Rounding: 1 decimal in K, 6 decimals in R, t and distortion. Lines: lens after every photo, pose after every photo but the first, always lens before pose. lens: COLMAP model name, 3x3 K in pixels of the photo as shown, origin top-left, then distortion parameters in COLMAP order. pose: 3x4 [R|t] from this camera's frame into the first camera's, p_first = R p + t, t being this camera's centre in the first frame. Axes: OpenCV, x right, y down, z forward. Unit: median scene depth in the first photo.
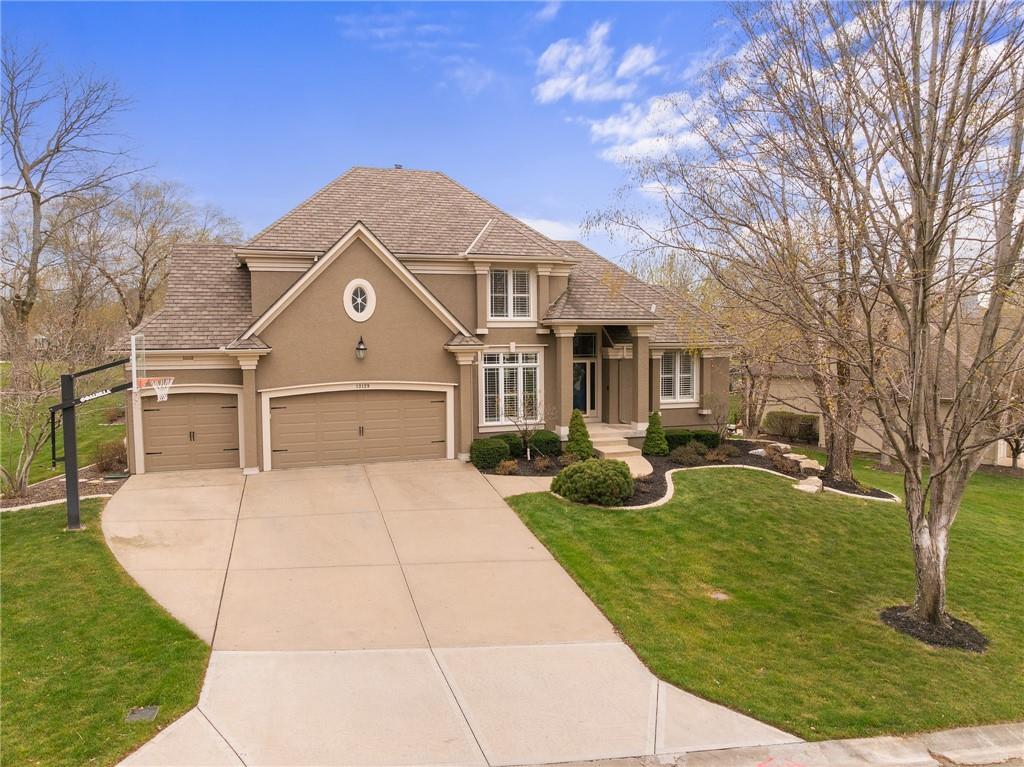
lens RADIAL K [[731.1, 0, 509.5], [0, 731.1, 356.4], [0, 0, 1]] dist [-0.035001, 0.009233]
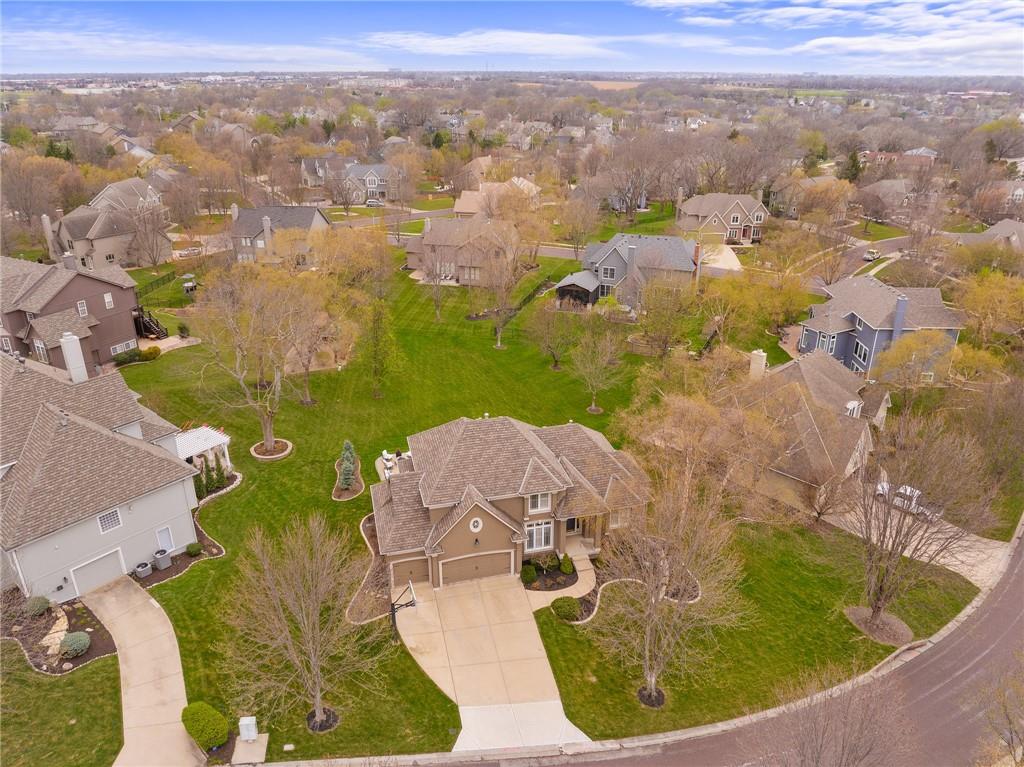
lens RADIAL K [[731.1, 0, 509.5], [0, 731.1, 356.4], [0, 0, 1]] dist [-0.035001, 0.009233]
pose [[0.997670, 0.024148, -0.063803, 0.048141], [-0.002731, 0.948647, 0.316326, -1.375176], [0.068165, -0.315415, 0.946503, -1.115763]]
